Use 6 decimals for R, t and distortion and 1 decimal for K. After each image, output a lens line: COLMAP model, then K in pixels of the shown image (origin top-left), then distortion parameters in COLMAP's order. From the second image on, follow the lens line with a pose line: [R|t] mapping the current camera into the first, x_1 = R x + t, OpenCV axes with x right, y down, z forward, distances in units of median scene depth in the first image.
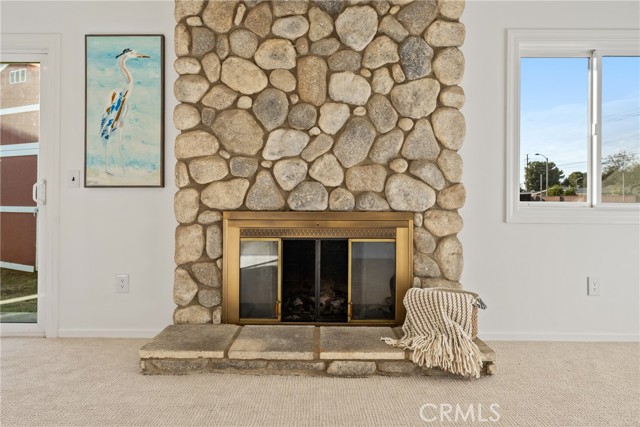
lens RADIAL K [[424.5, 0, 319.6], [0, 424.5, 202.6], [0, 0, 1]] dist [-0.003525, -0.000340]
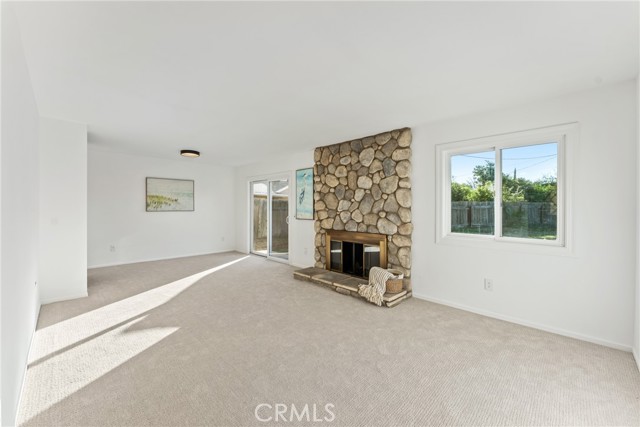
lens RADIAL K [[257.1, 0, 318.2], [0, 257.1, 208.9], [0, 0, 1]] dist [-0.003333, -0.000275]
pose [[0.708780, 0.003354, -0.705422, 0.930812], [0.004011, 0.999953, 0.008784, -0.131067], [0.705419, -0.009055, 0.708733, -0.241226]]
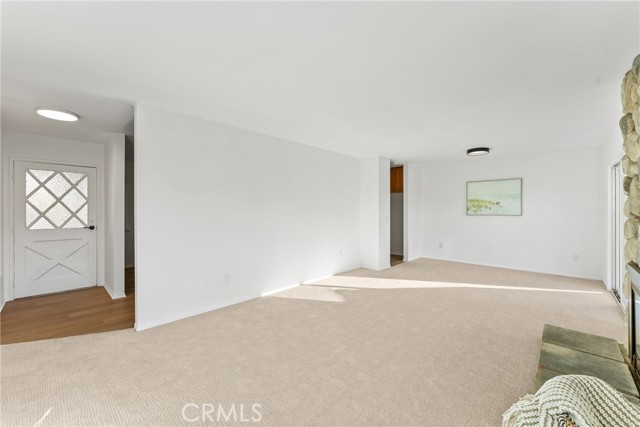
lens RADIAL K [[257.1, 0, 318.2], [0, 257.1, 208.9], [0, 0, 1]] dist [-0.003333, -0.000275]
pose [[-0.681822, -0.007268, -0.731482, 0.903244], [0.001509, 0.999935, -0.011342, -0.126851], [0.731517, -0.008837, -0.681766, 0.851912]]
